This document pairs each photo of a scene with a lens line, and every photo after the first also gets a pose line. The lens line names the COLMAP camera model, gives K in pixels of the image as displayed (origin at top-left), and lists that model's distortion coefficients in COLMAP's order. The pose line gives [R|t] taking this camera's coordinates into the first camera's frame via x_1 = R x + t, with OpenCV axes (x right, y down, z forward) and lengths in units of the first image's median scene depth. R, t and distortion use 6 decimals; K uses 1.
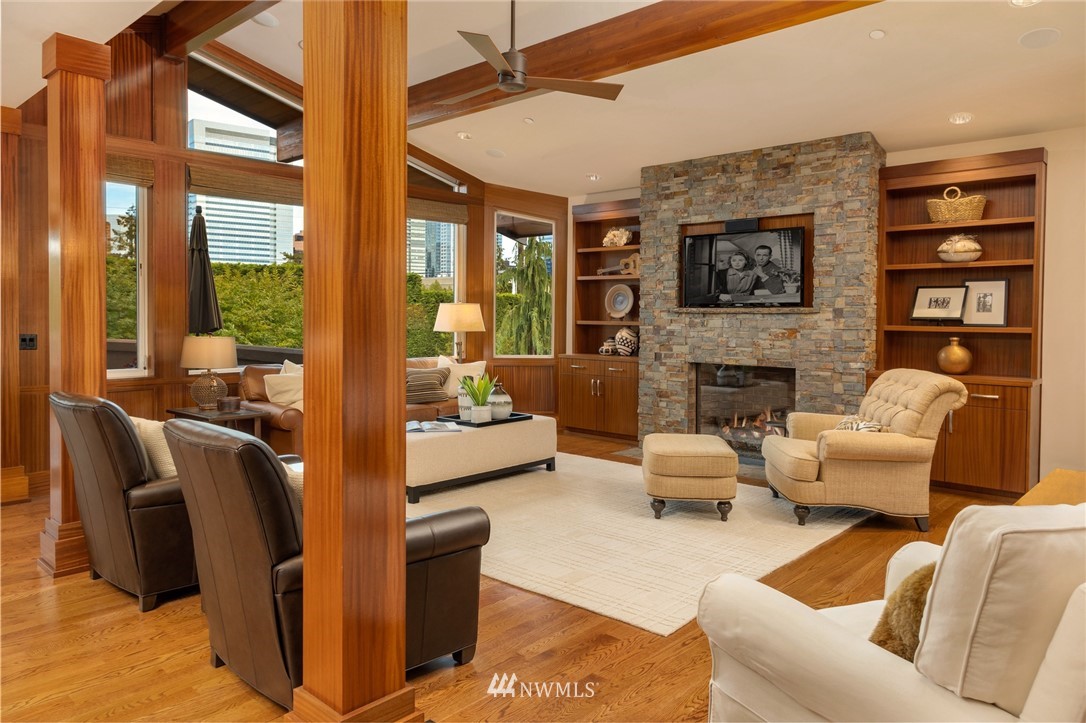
lens RADIAL K [[725.6, 0, 543.1], [0, 725.6, 327.3], [0, 0, 1]] dist [0.004759, 0.001592]
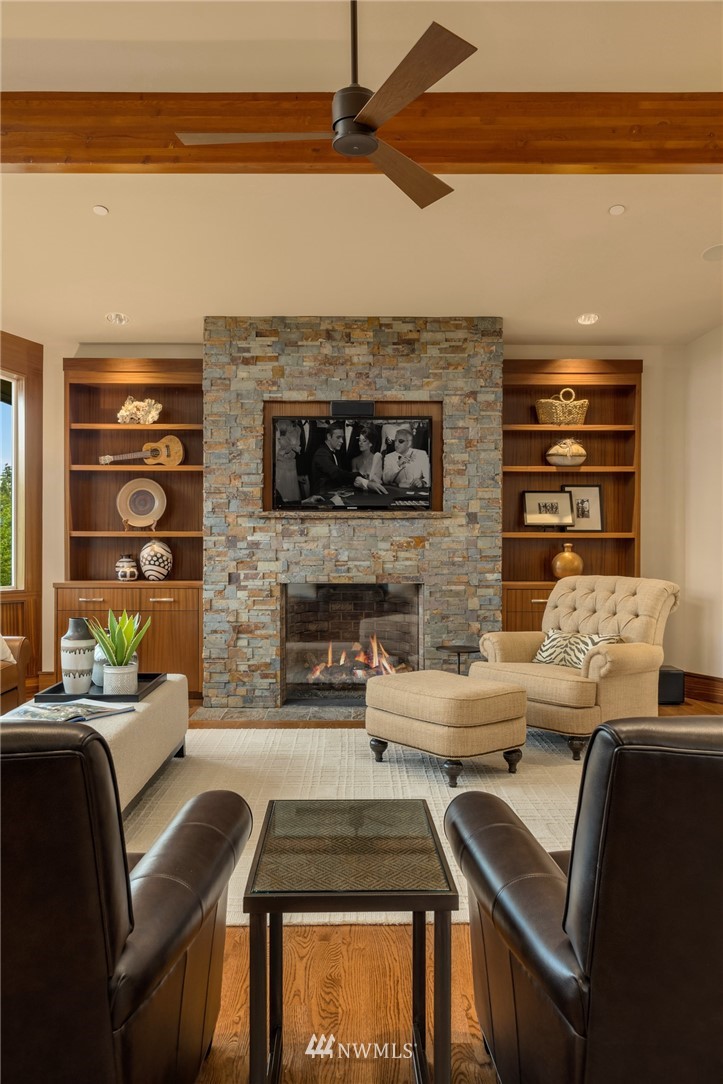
lens RADIAL K [[858.4, 0, 361.5], [0, 858.4, 542.0], [0, 0, 1]] dist [-0.004926, -0.001263]
pose [[0.734002, -0.007922, 0.679101, -0.373516], [0.016651, 0.999841, -0.006334, 0.013103], [-0.678943, 0.015957, 0.734018, 0.310478]]
